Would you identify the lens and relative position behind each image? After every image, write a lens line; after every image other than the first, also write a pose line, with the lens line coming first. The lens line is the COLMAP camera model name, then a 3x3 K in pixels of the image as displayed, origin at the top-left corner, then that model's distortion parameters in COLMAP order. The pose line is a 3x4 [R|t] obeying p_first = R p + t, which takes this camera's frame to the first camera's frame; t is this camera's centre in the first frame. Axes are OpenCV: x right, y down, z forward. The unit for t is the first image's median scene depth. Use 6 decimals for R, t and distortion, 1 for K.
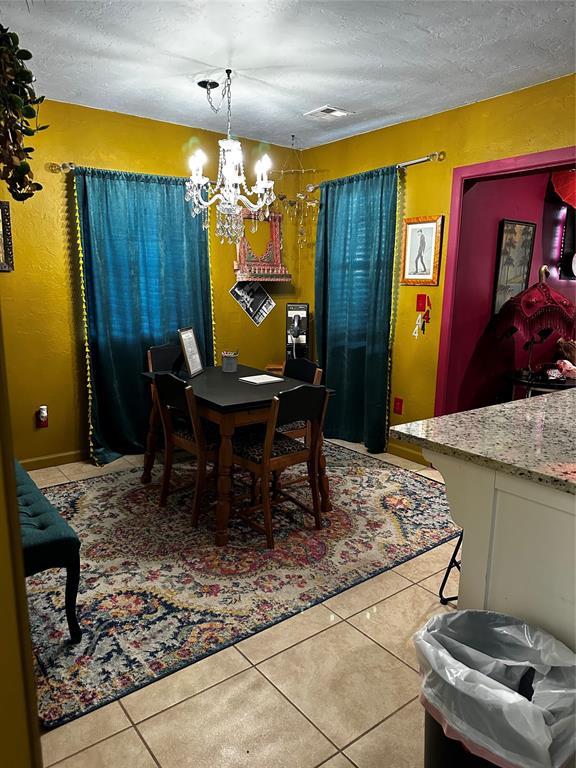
lens RADIAL K [[540.8, 0, 289.4], [0, 540.8, 384.9], [0, 0, 1]] dist [-0.049107, -0.007408]
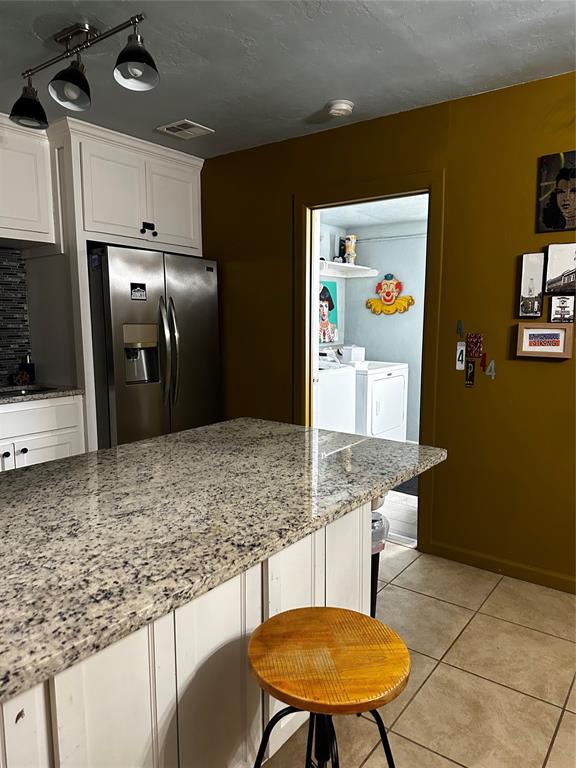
lens RADIAL K [[540.8, 0, 288.5], [0, 540.8, 384.3], [0, 0, 1]] dist [-0.049107, -0.007408]
pose [[-0.964842, 0.038354, -0.260018, 0.710830], [-0.045375, 0.950134, 0.308524, -0.339689], [0.258885, 0.309476, -0.914988, 1.719470]]
